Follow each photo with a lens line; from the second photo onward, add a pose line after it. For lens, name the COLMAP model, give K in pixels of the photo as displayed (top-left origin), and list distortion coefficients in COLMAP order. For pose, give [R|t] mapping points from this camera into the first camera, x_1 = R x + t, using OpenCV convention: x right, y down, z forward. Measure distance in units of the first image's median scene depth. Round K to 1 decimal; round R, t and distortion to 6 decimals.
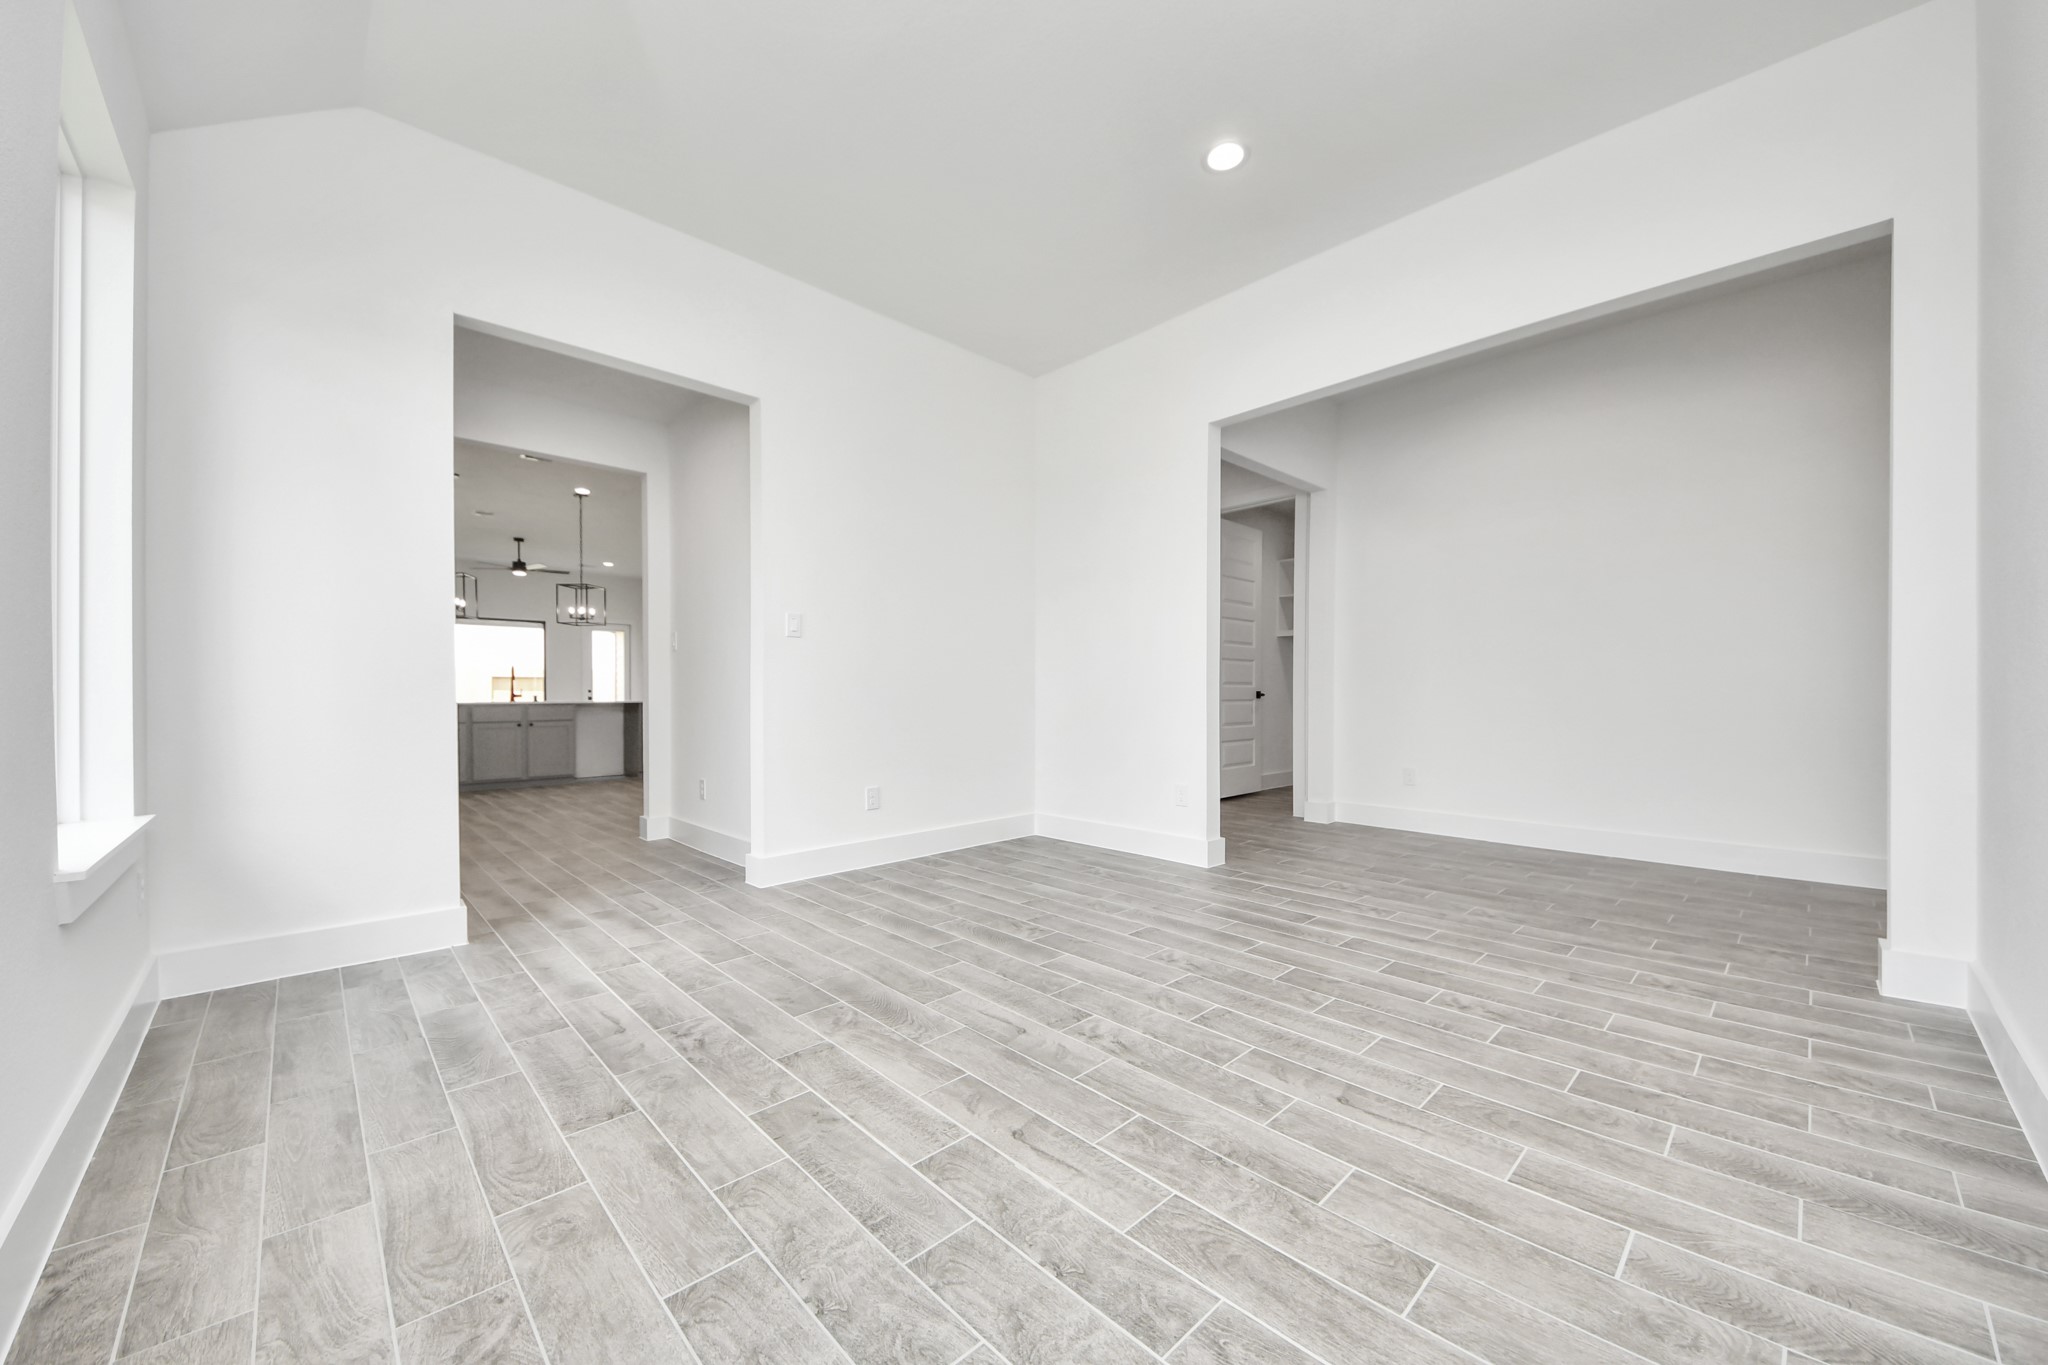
lens RADIAL K [[755.4, 0, 1033.1], [0, 755.4, 697.9], [0, 0, 1]] dist [-0.002875, -0.000541]
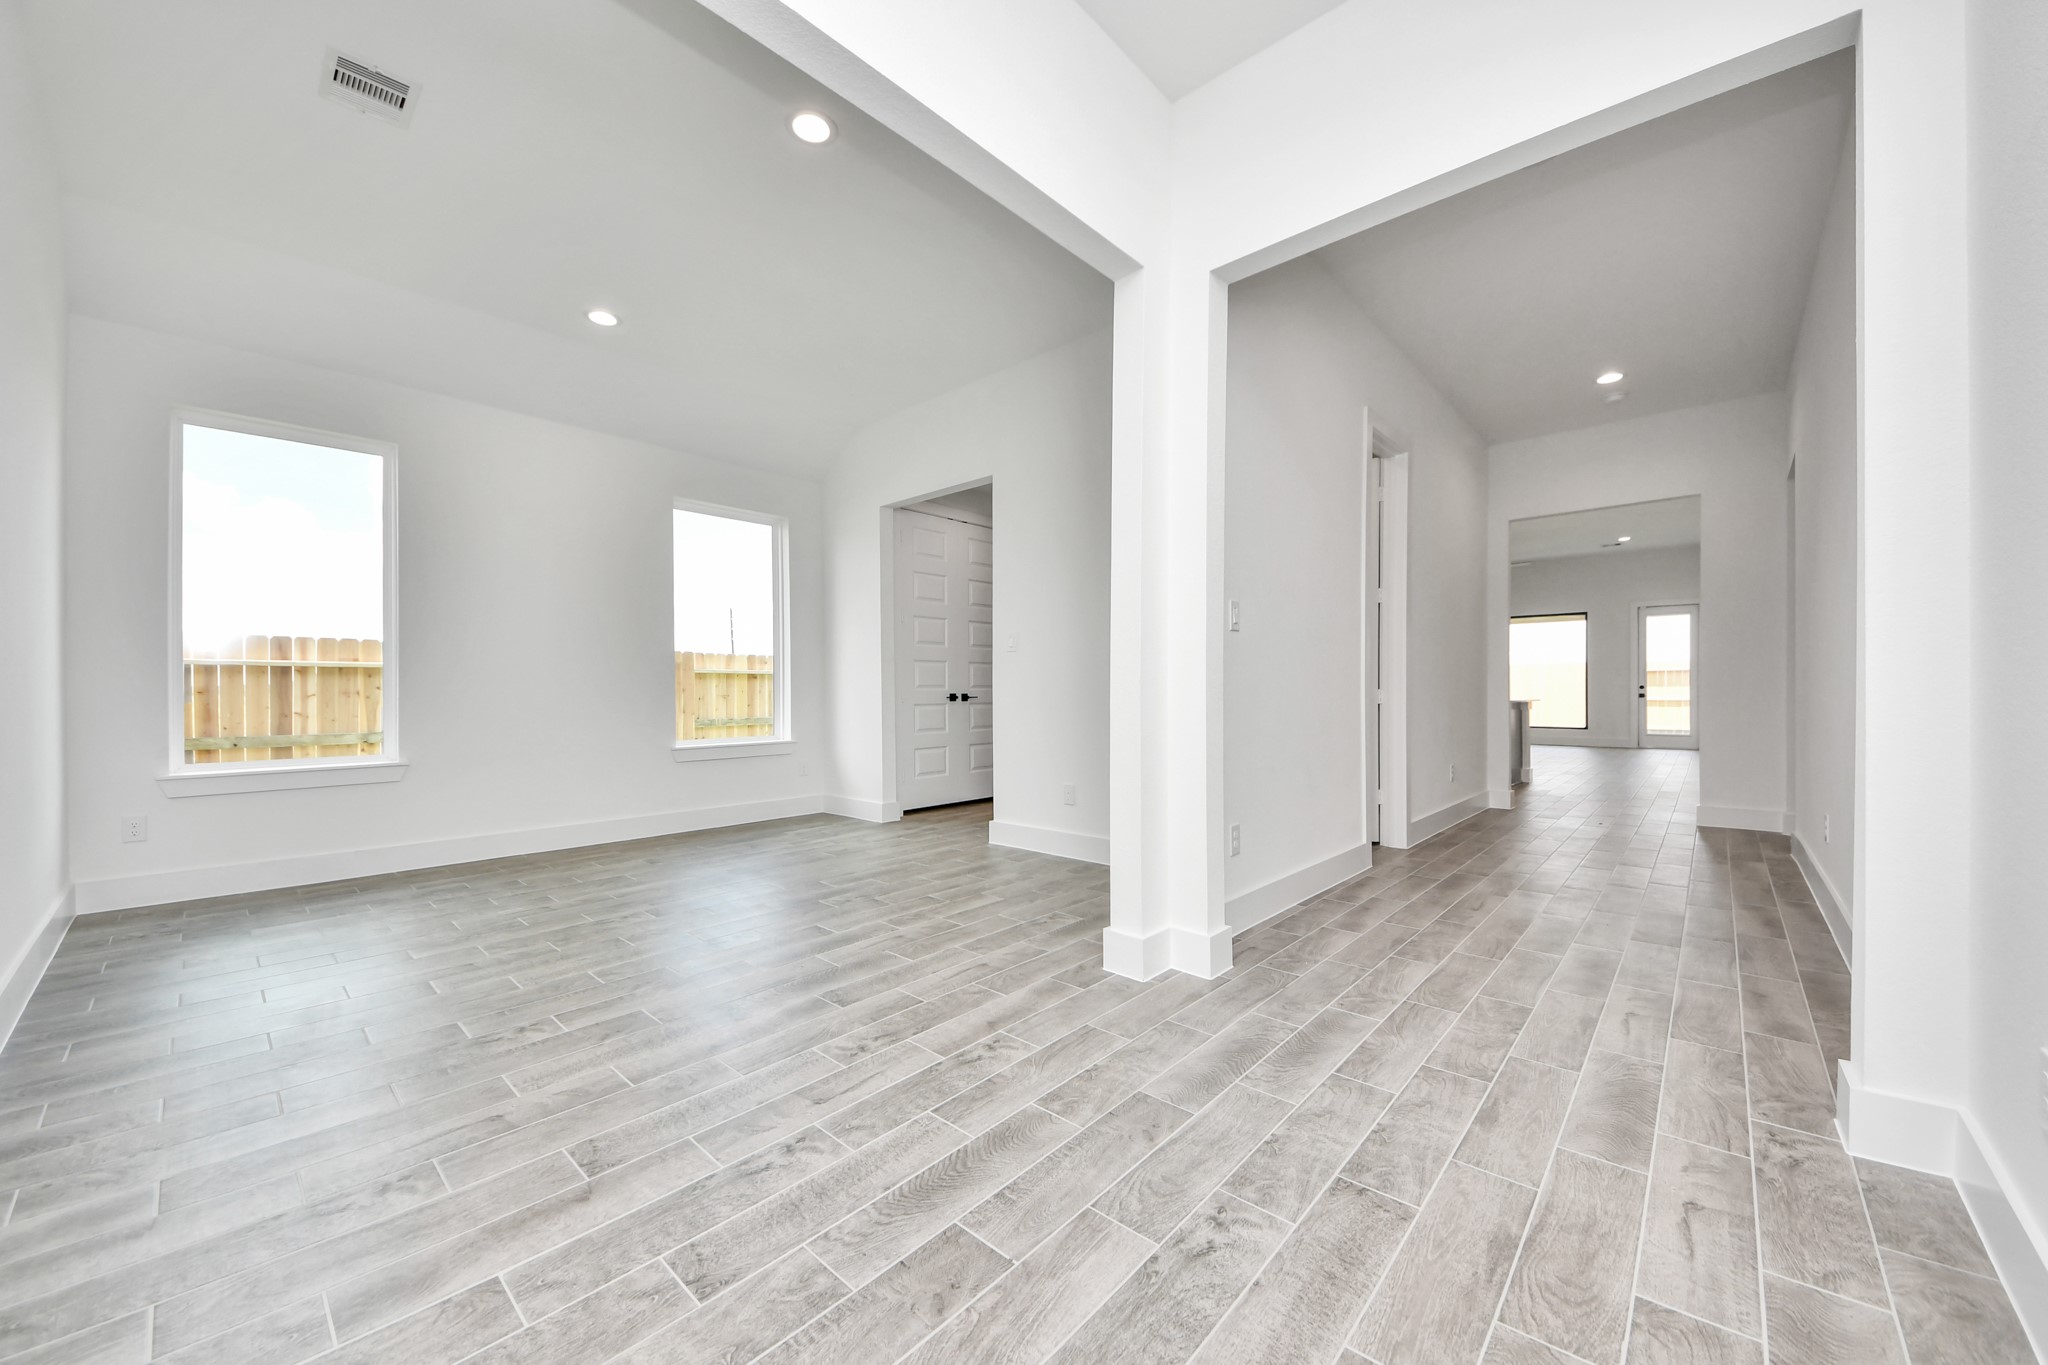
lens RADIAL K [[755.4, 0, 1033.9], [0, 755.4, 690.3], [0, 0, 1]] dist [-0.002875, -0.000541]
pose [[0.079045, 0.011520, -0.996804, 1.575244], [0.001495, 0.999931, 0.011675, -0.055167], [0.996870, -0.002413, 0.079022, 1.552671]]
